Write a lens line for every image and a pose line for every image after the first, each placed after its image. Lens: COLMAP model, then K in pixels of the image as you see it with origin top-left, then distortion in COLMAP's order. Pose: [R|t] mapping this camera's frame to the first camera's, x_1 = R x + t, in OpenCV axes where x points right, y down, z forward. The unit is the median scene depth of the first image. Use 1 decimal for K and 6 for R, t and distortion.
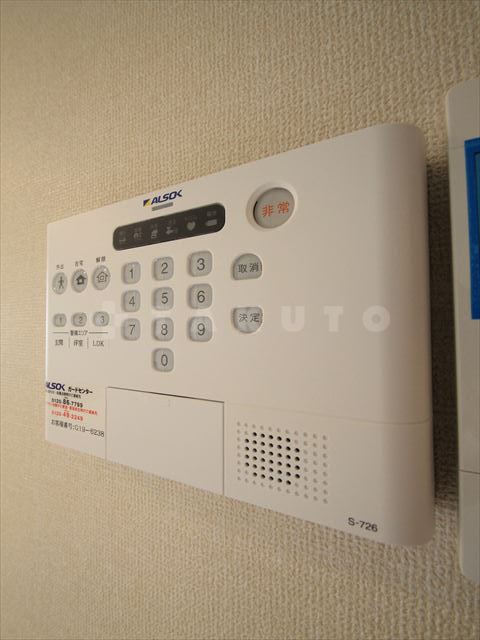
lens RADIAL K [[288.2, 0, 240.0], [0, 288.2, 320.0], [0, 0, 1]] dist [-0.001822, -0.000312]
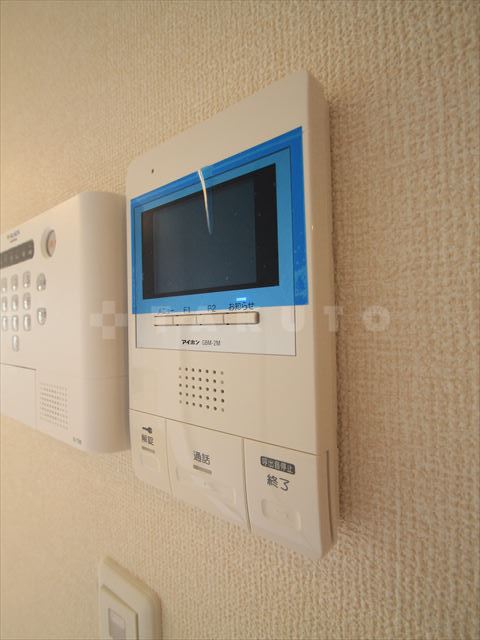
lens RADIAL K [[293.4, 0, 240.0], [0, 293.4, 320.0], [0, 0, 1]] dist [-0.001081, -0.000269]
pose [[0.990038, -0.016343, -0.139850, 1.138445], [0.022042, 0.998984, 0.039302, -0.019687], [0.139066, -0.041993, 0.989392, -0.361757]]
